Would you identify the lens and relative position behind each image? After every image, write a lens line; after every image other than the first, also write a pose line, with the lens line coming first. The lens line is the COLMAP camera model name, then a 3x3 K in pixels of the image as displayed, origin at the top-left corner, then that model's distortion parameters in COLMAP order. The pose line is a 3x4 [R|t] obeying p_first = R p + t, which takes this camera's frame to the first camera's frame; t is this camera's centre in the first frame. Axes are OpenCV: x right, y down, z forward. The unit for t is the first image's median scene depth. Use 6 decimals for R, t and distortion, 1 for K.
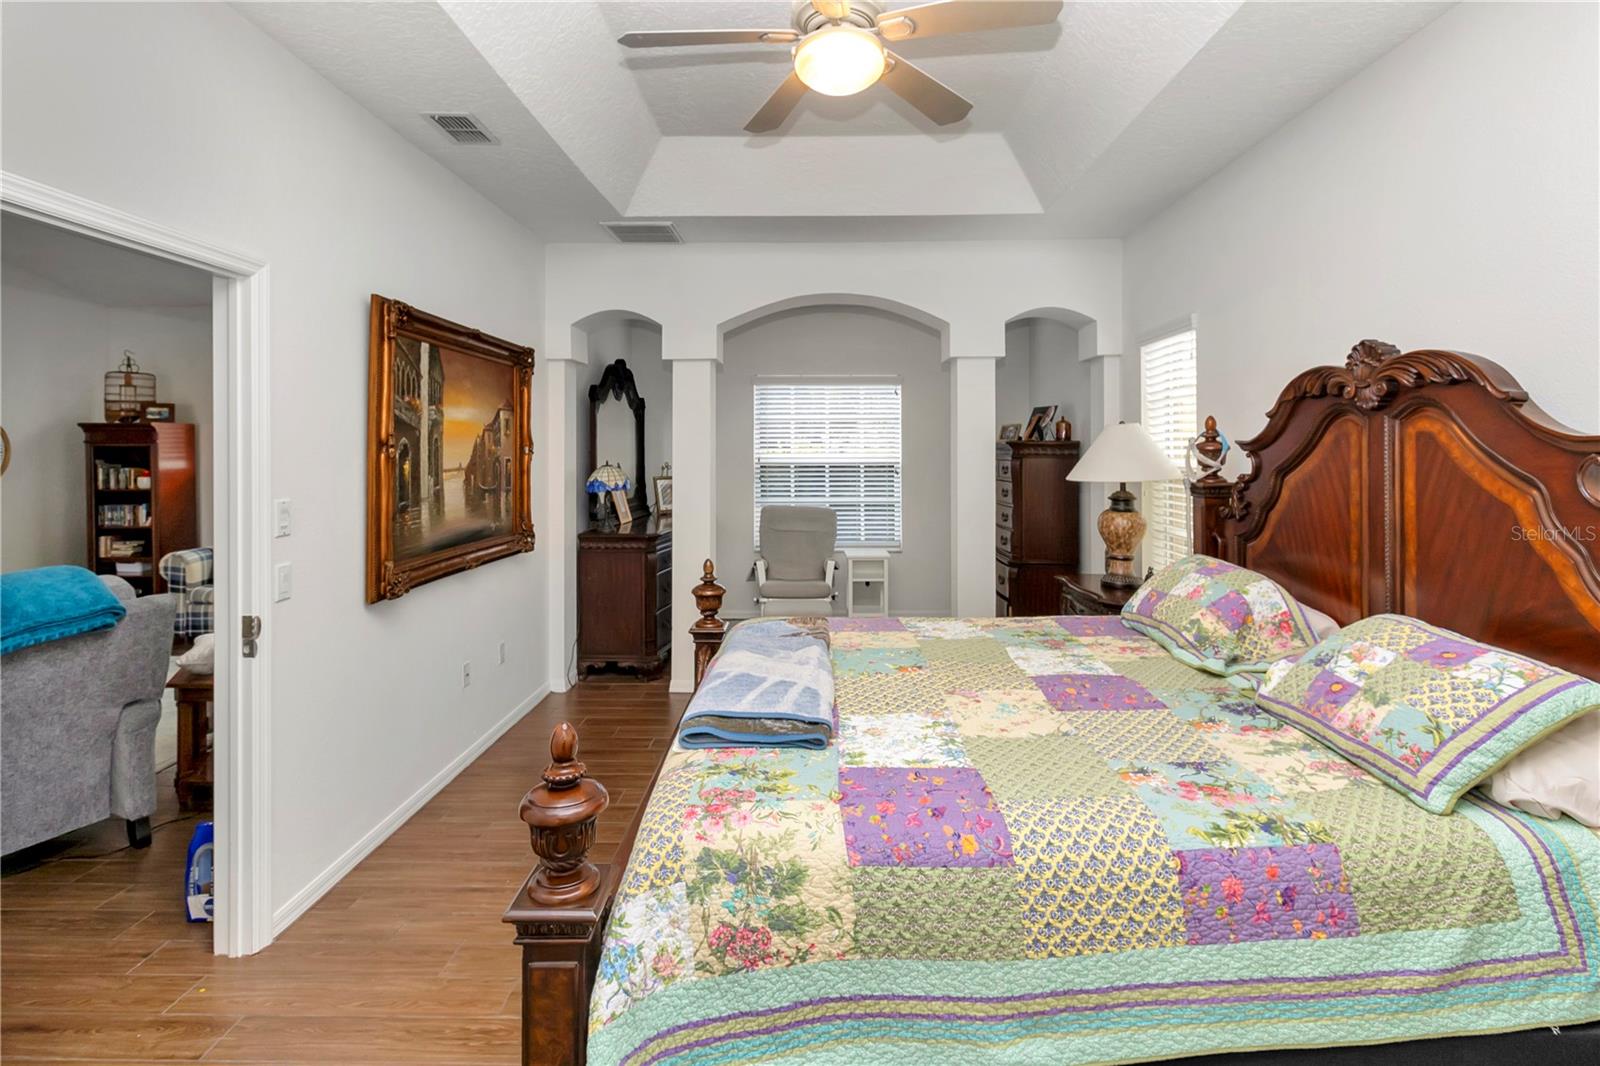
lens RADIAL K [[759.8, 0, 811.5], [0, 759.8, 454.2], [0, 0, 1]] dist [0.000734, 0.000044]
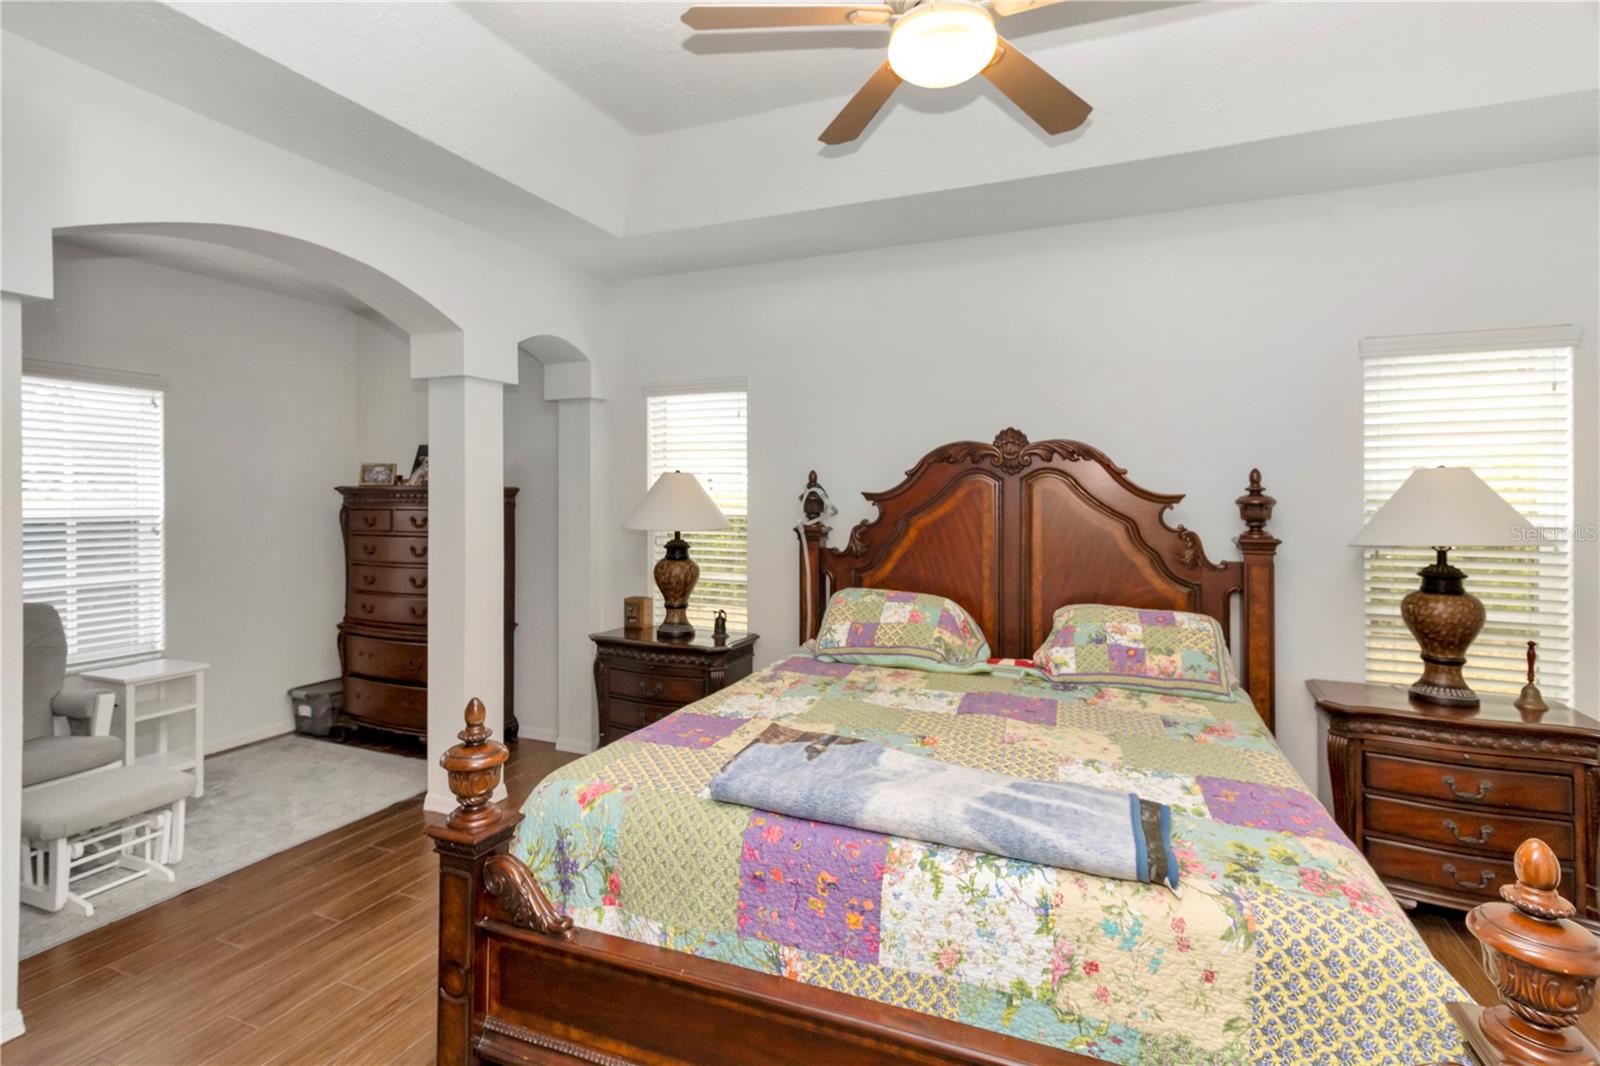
lens RADIAL K [[736.3, 0, 827.1], [0, 736.3, 506.7], [0, 0, 1]] dist [-0.003863, -0.000532]
pose [[0.369576, -0.006775, 0.929176, -0.638896], [-0.001951, 0.999966, 0.008067, -0.004780], [-0.929199, -0.004794, 0.369550, 0.681347]]
